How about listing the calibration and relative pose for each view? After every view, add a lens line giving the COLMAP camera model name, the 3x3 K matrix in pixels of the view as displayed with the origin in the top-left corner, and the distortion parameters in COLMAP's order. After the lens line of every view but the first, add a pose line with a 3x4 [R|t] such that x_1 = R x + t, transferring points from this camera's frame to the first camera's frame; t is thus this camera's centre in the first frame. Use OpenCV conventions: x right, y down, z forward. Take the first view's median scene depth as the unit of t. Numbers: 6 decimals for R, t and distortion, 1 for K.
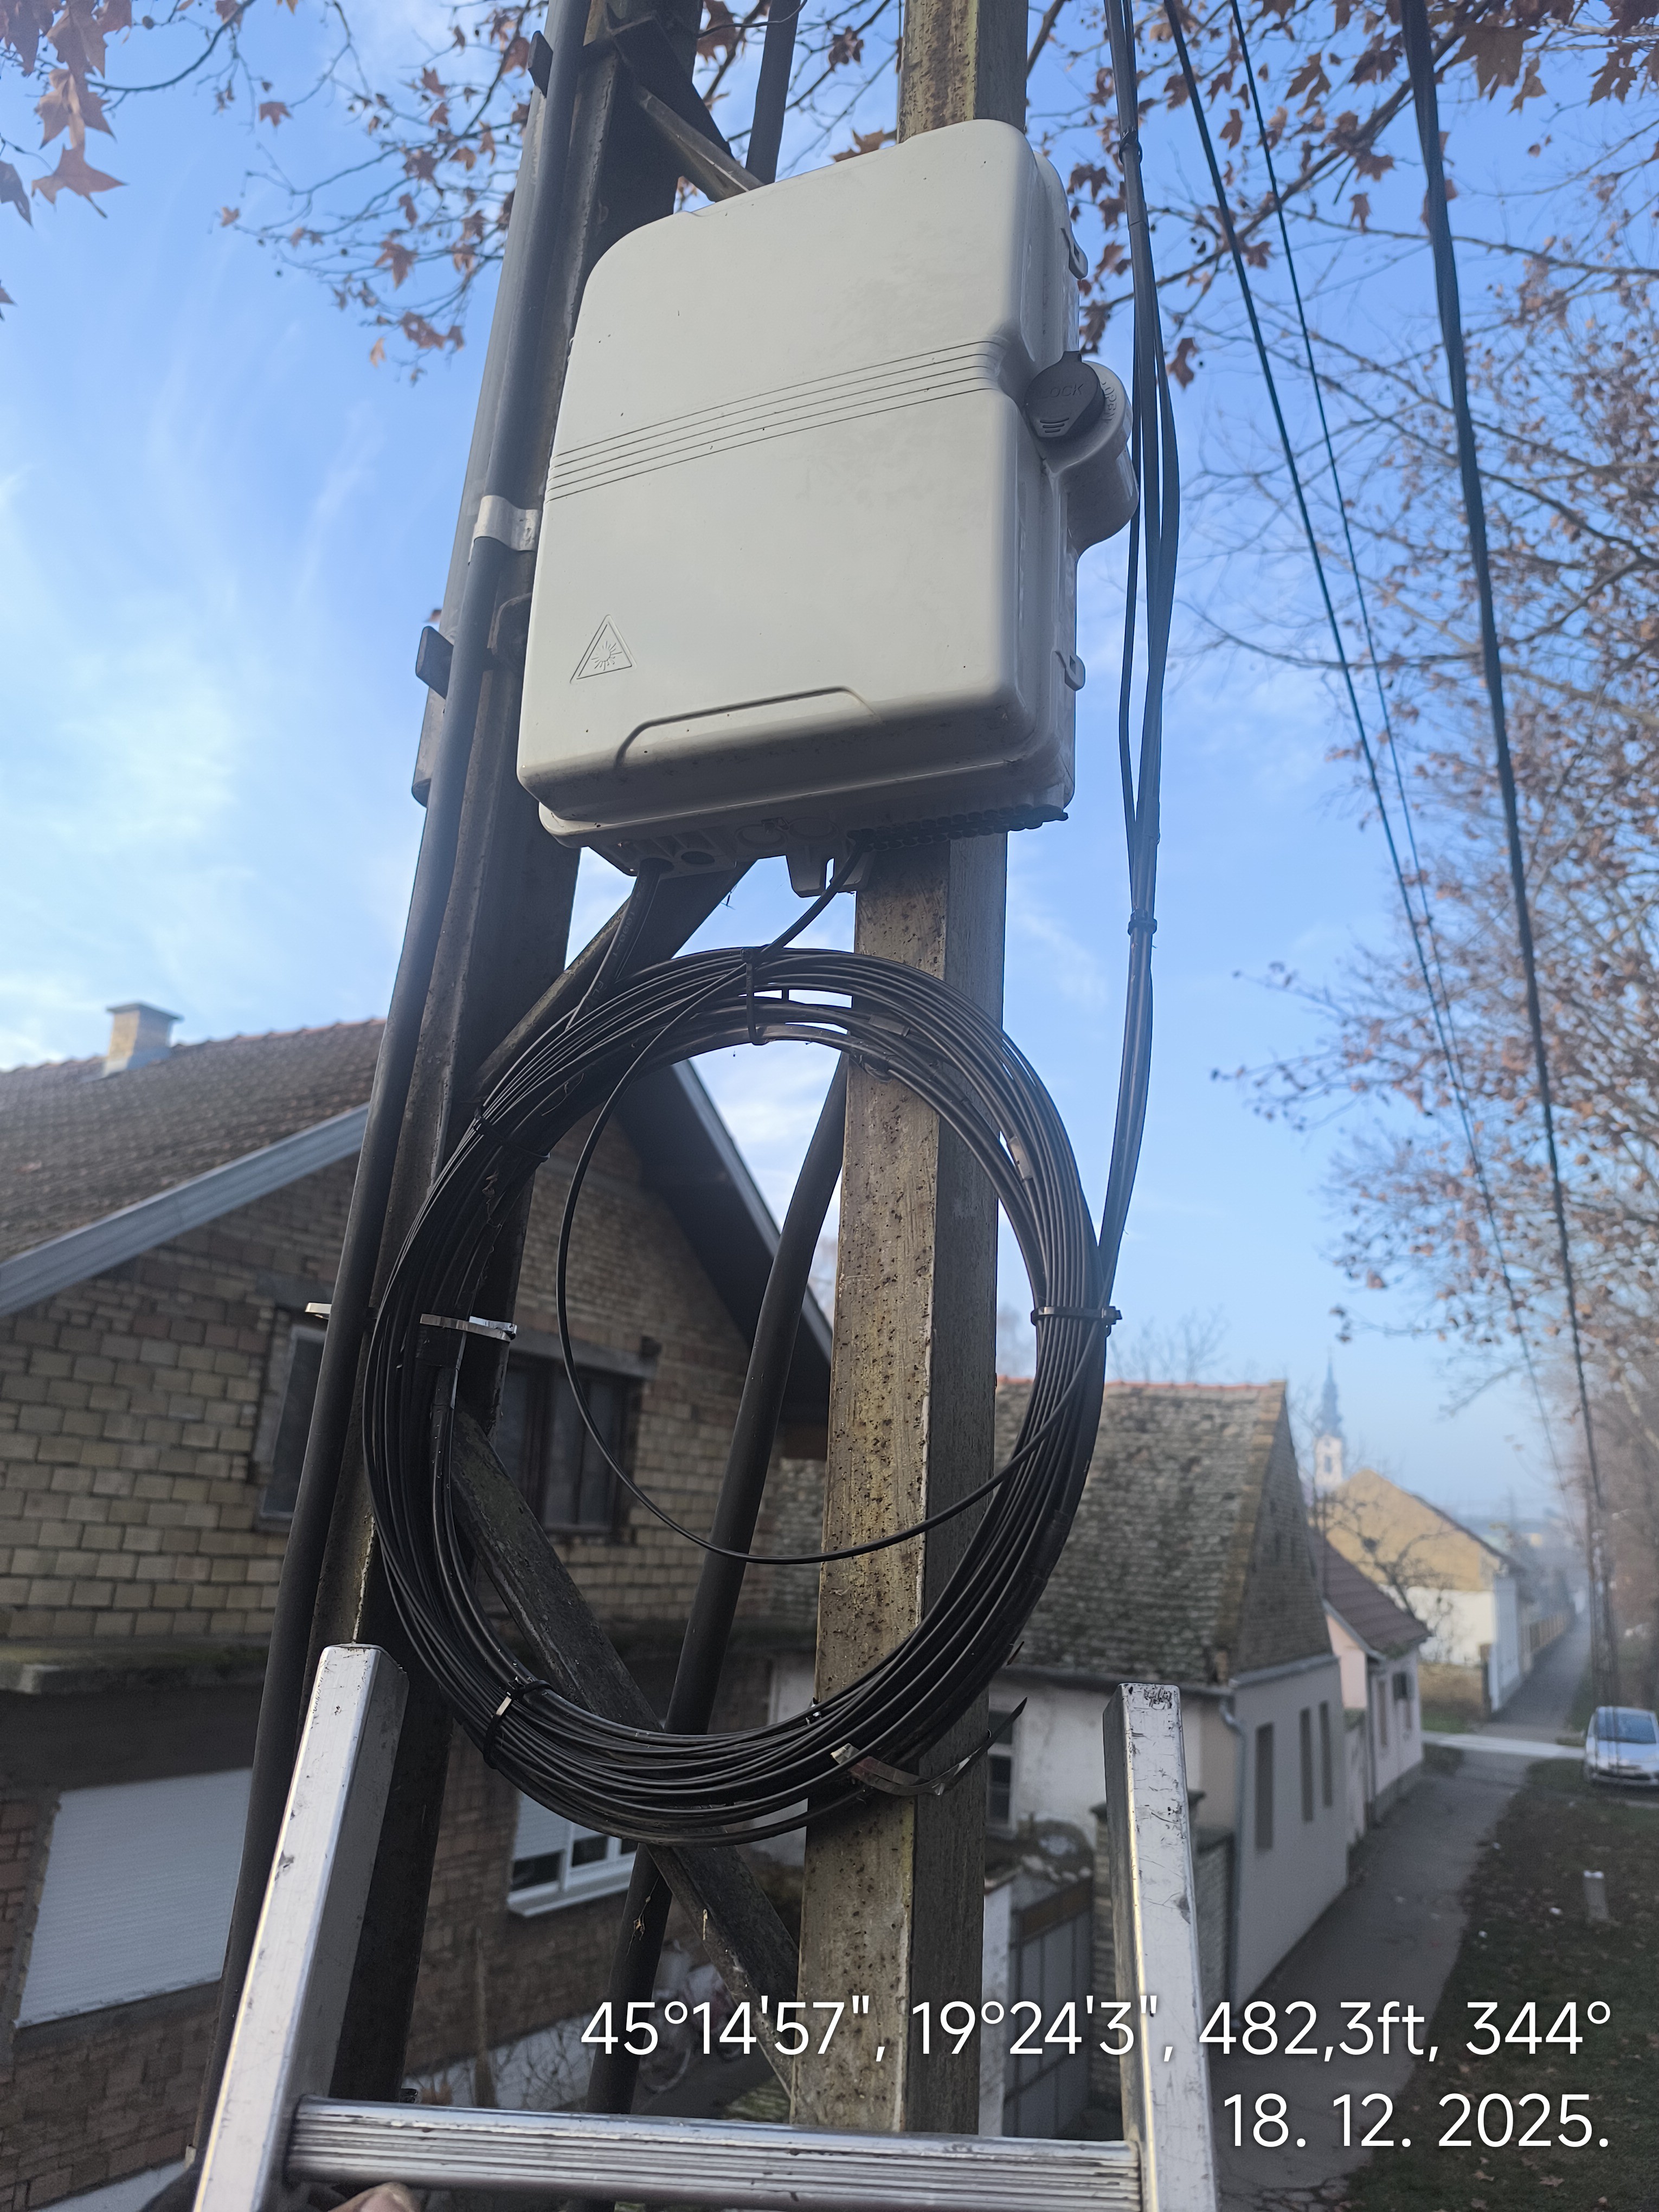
lens RADIAL K [[1585.8, 0, 848.5], [0, 1585.8, 1147.4], [0, 0, 1]] dist [0.006560, -0.013748]
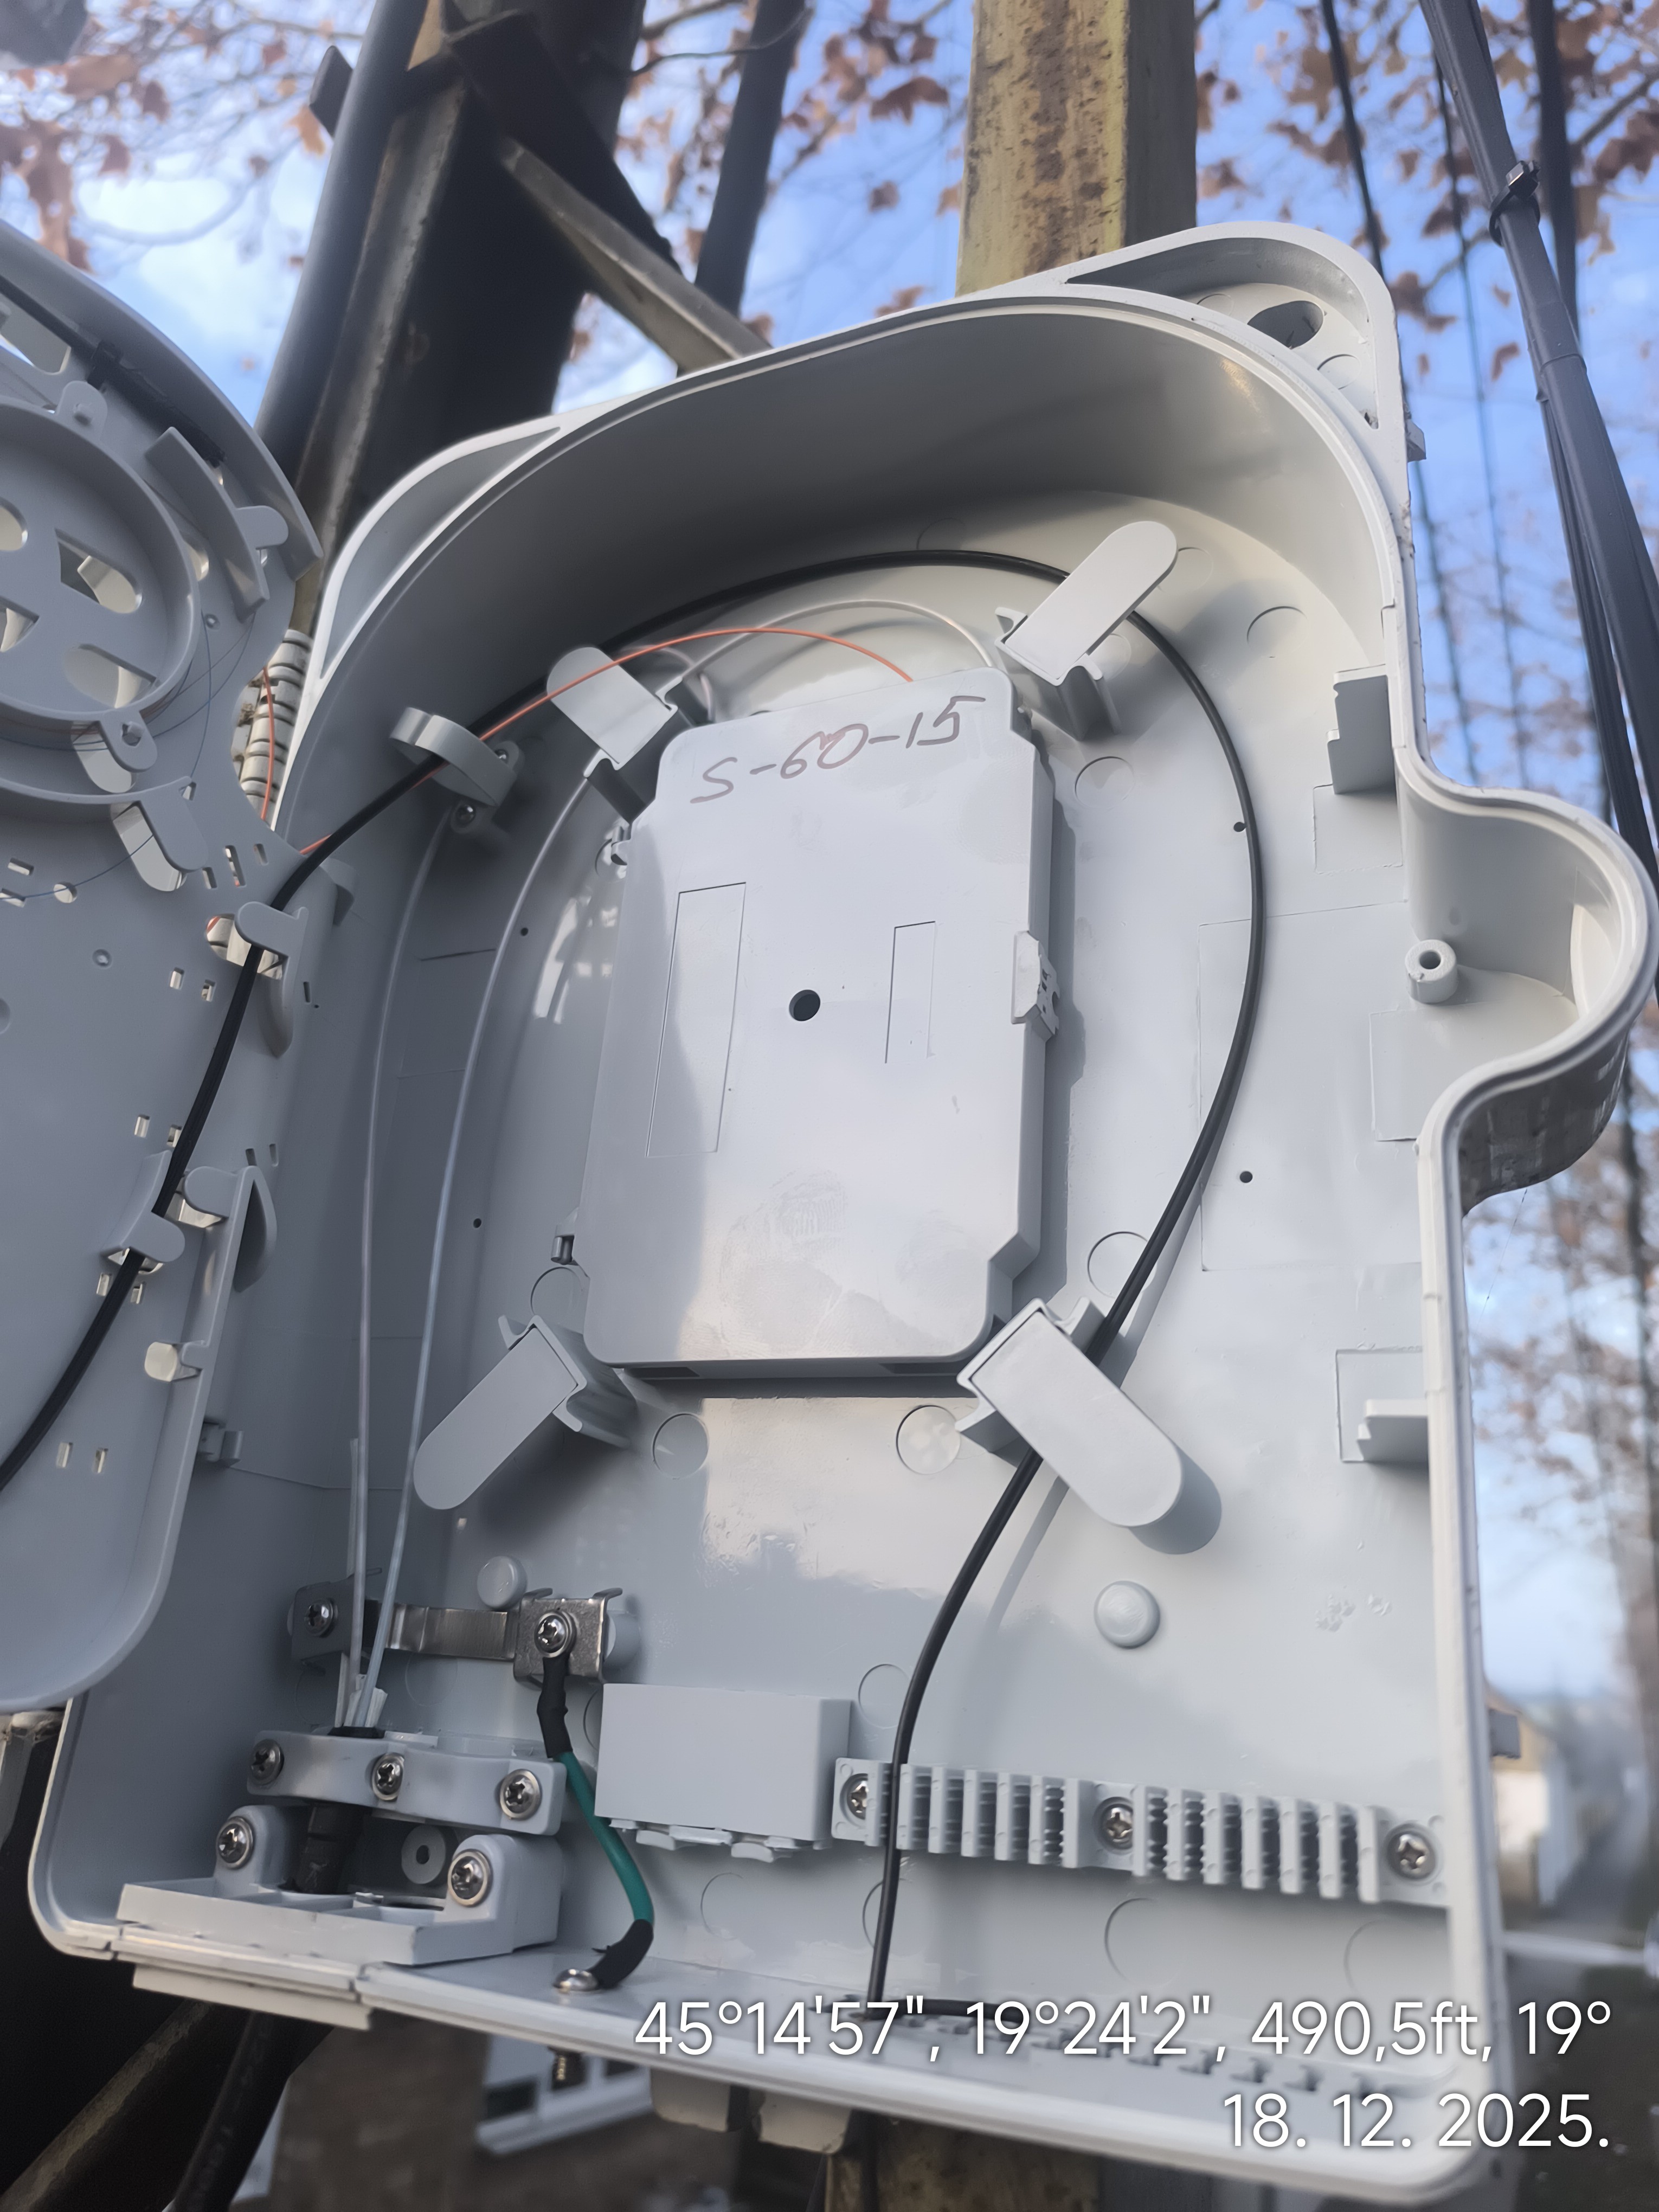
lens RADIAL K [[1520.9, 0, 834.9], [0, 1520.9, 1108.8], [0, 0, 1]] dist [-0.007905, 0.001089]
pose [[0.999504, 0.019243, -0.024944, 0.007249], [-0.021086, 0.996894, -0.075873, -0.265835], [0.023407, 0.076362, 0.996805, 0.460411]]
